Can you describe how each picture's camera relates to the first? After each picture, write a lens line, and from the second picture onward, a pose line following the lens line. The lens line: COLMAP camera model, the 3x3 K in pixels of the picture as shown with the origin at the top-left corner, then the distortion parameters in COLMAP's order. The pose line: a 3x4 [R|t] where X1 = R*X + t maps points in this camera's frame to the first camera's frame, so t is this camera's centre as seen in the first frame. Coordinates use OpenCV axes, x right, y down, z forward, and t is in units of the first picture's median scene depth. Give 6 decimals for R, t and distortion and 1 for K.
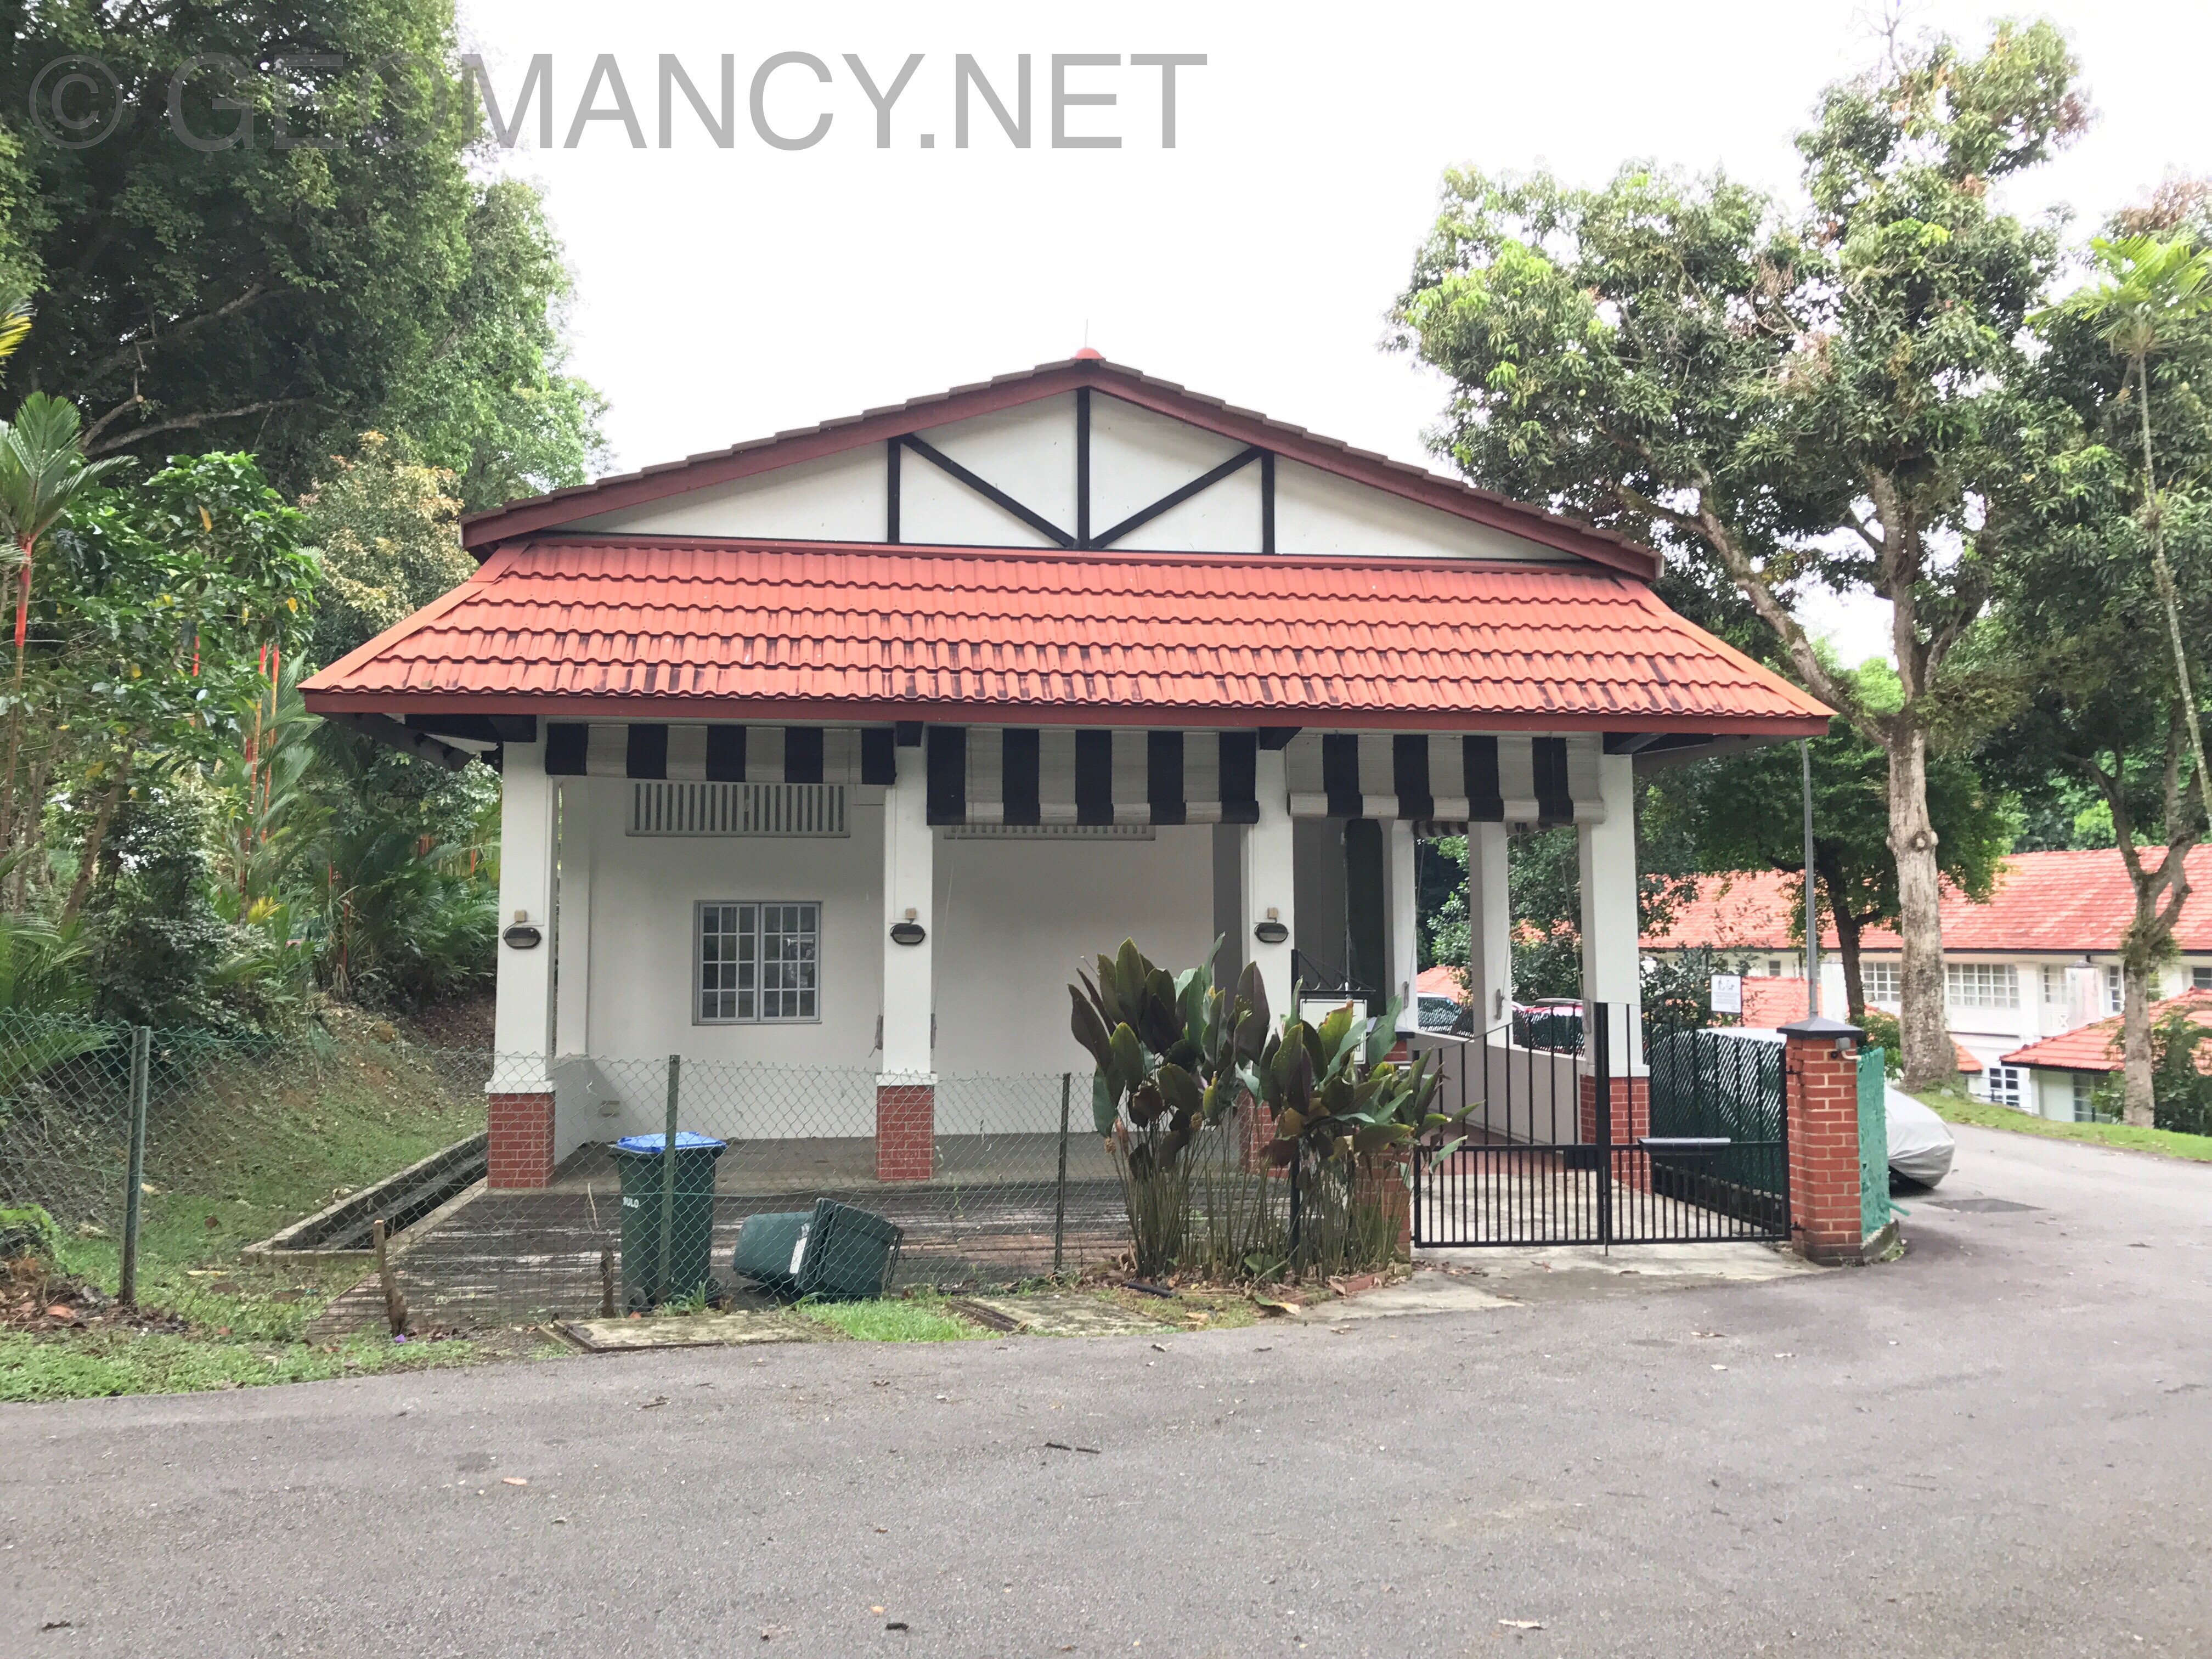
lens RADIAL K [[1812.9, 0, 1106.0], [0, 1812.9, 829.5], [0, 0, 1]] dist [0.034815, -0.013288]
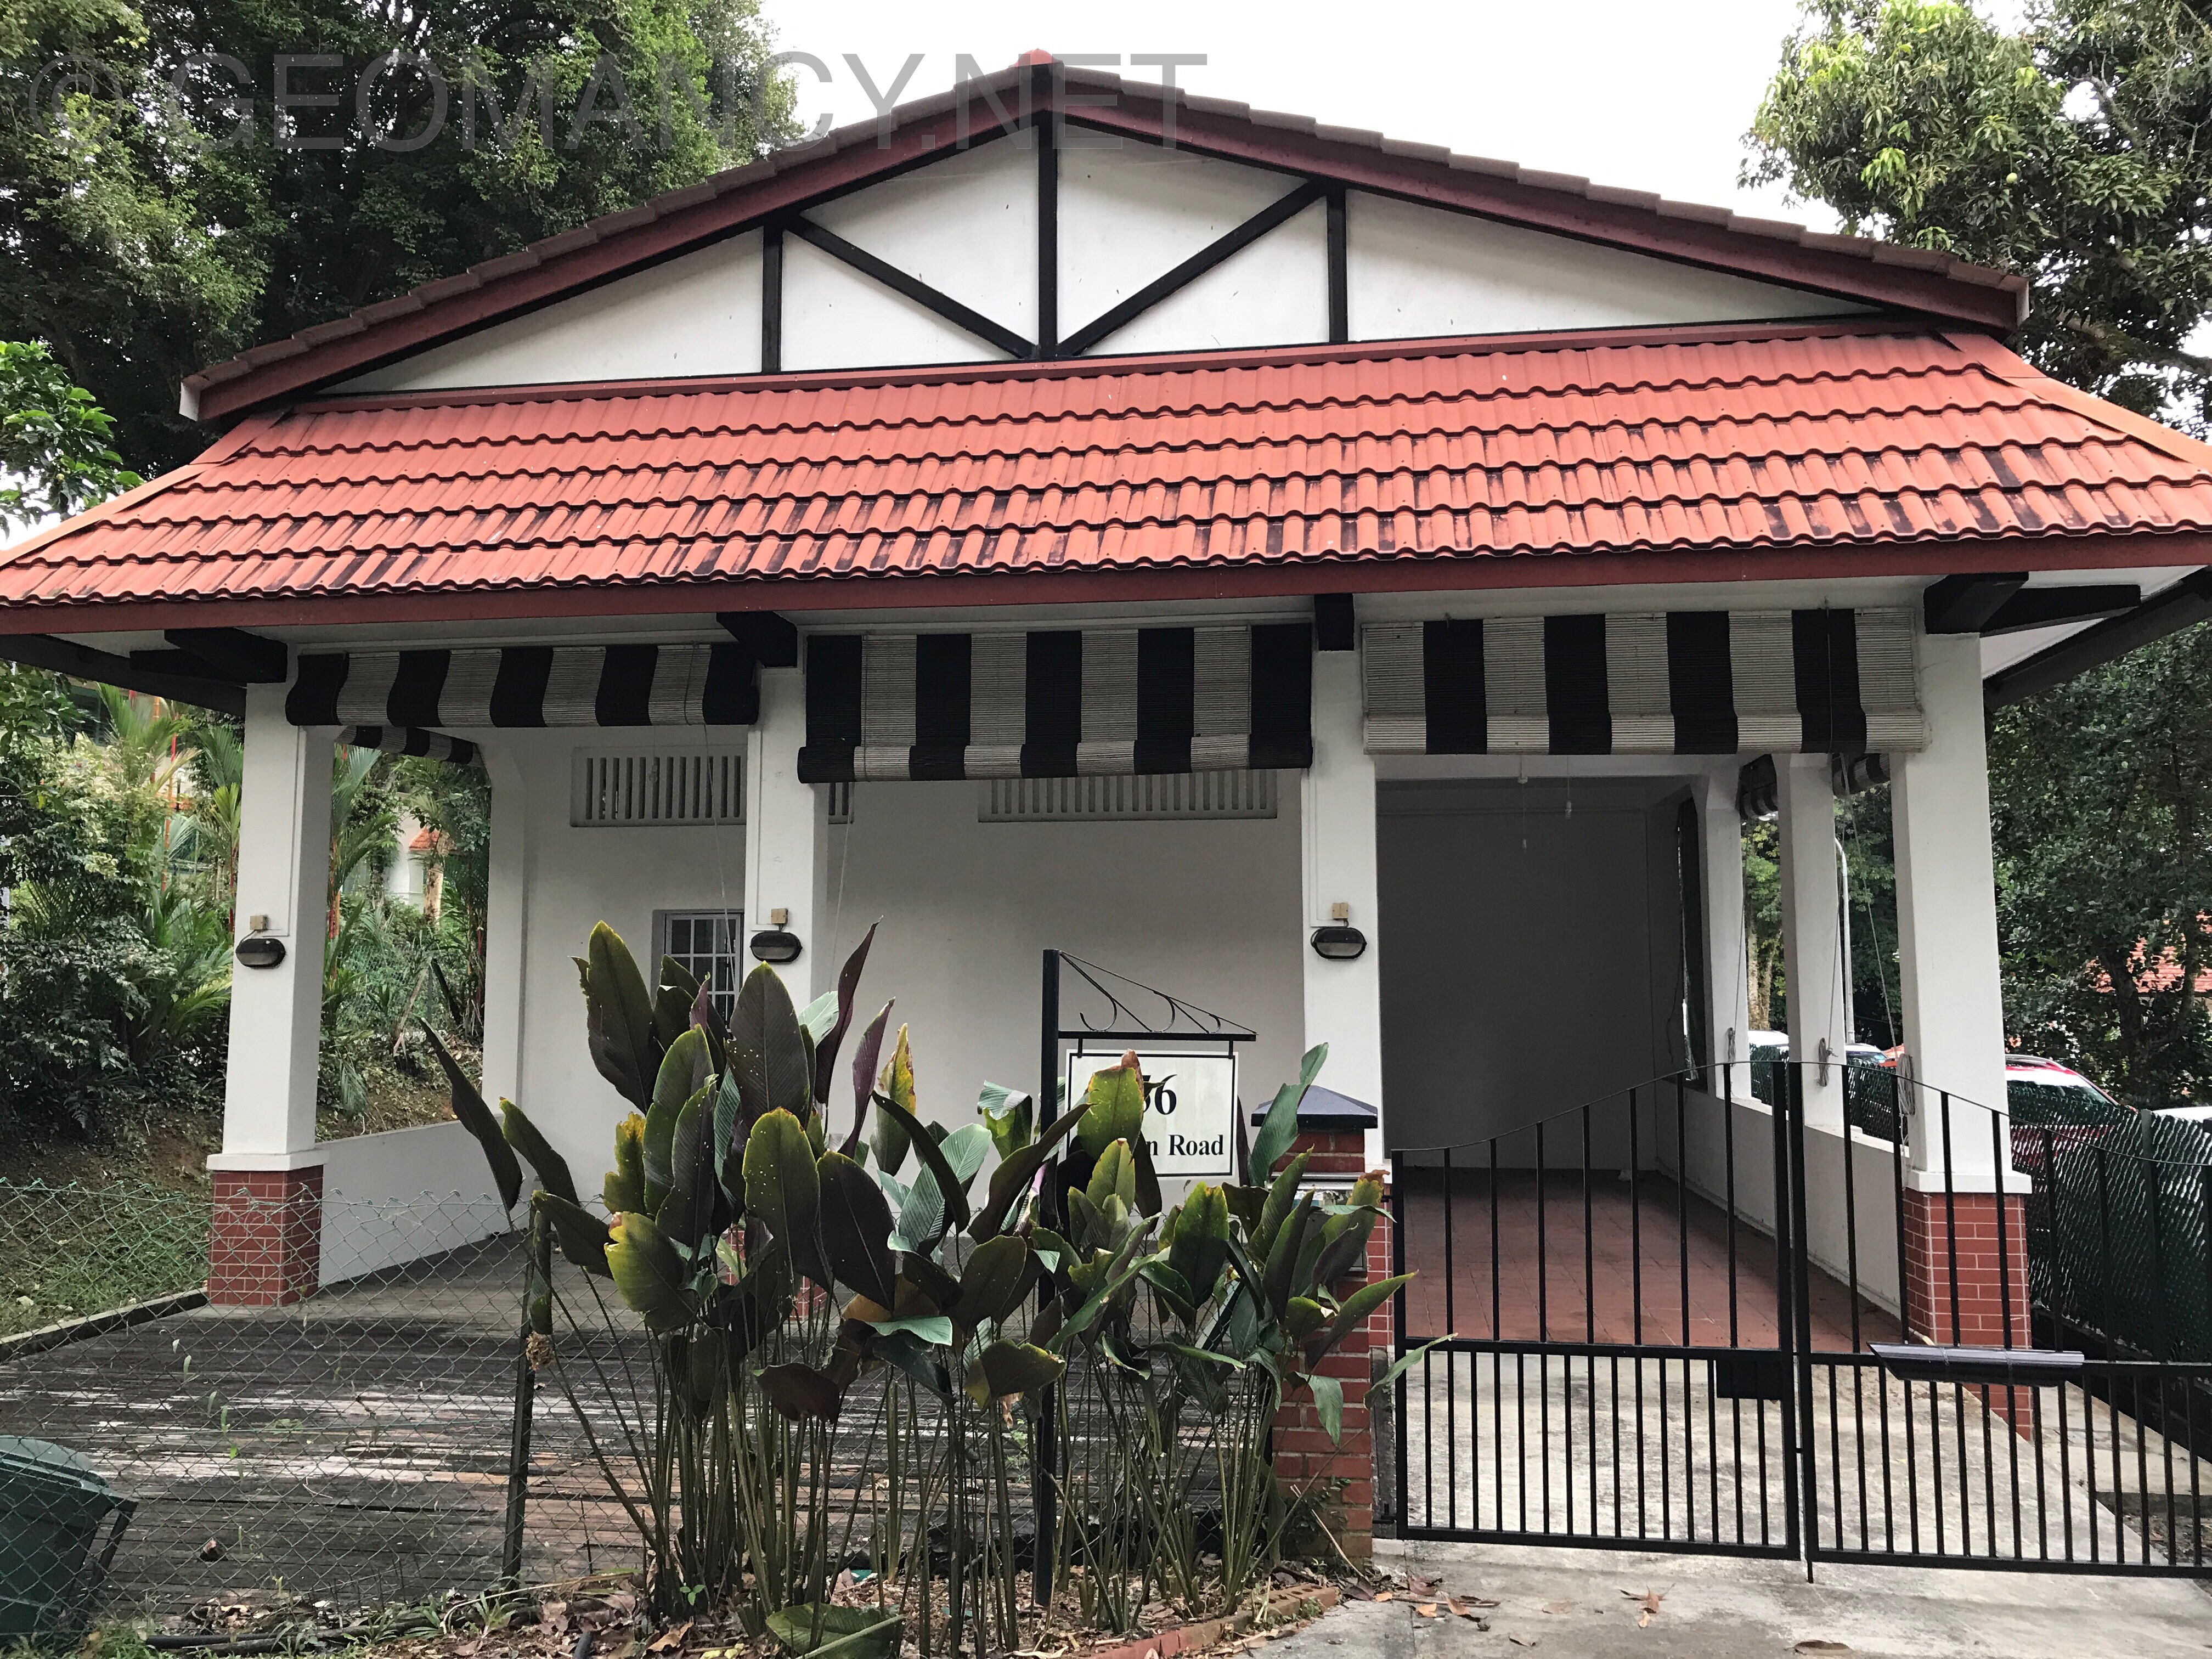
lens RADIAL K [[1833.9, 0, 1106.0], [0, 1833.9, 829.5], [0, 0, 1]] dist [-0.017737, 0.054453]
pose [[0.959696, -0.023681, -0.280042, 0.190666], [0.016509, 0.999473, -0.027942, 0.034351], [0.280556, 0.022193, 0.959581, 0.376875]]
